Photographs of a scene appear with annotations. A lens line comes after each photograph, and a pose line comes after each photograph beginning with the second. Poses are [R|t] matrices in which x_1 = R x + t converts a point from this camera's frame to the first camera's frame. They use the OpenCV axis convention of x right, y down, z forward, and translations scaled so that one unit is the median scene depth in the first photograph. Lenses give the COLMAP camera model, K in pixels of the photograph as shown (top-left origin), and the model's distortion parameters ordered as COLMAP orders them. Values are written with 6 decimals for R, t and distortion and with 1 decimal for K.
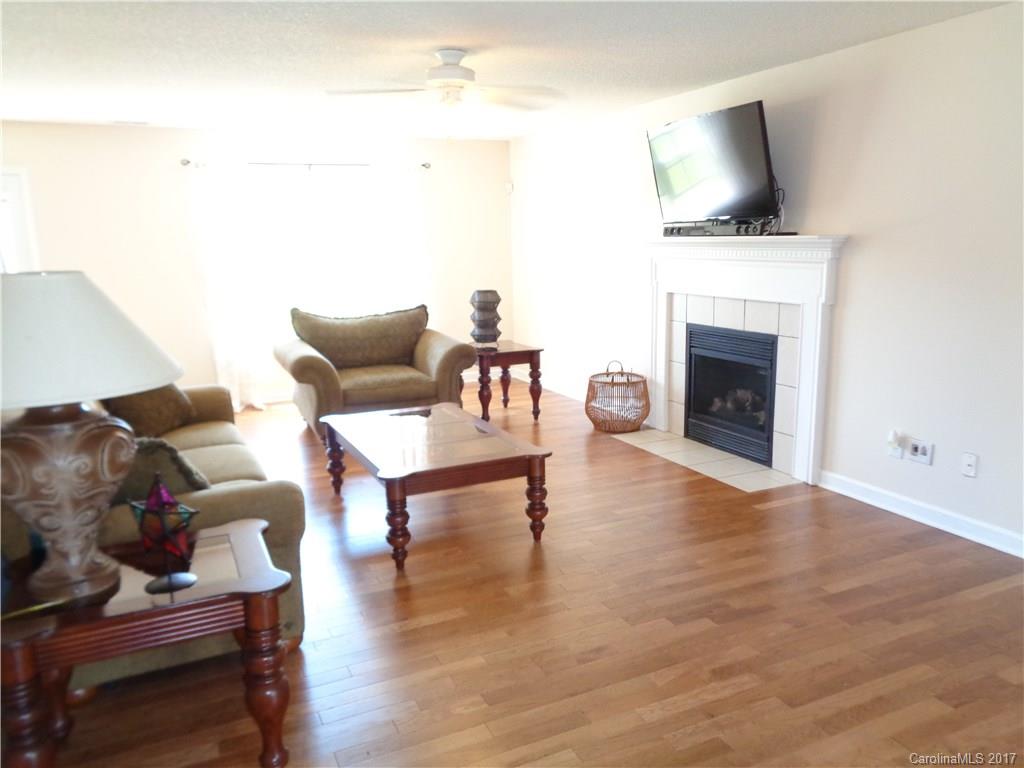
lens RADIAL K [[770.4, 0, 527.1], [0, 770.4, 381.0], [0, 0, 1]] dist [0.009413, 0.001515]
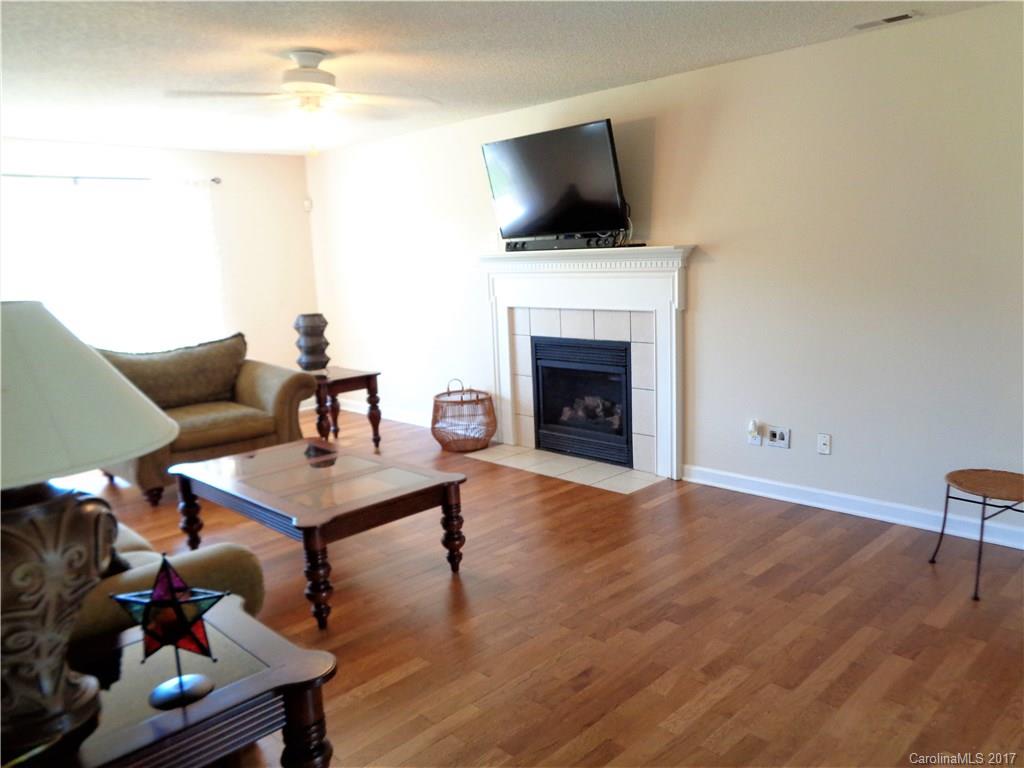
lens RADIAL K [[770.4, 0, 526.8], [0, 770.4, 376.2], [0, 0, 1]] dist [0.009413, 0.001515]
pose [[0.942916, -0.074432, 0.324605, -0.166277], [0.084982, 0.996212, -0.018424, -0.005513], [-0.322004, 0.044958, 0.945670, 0.060784]]
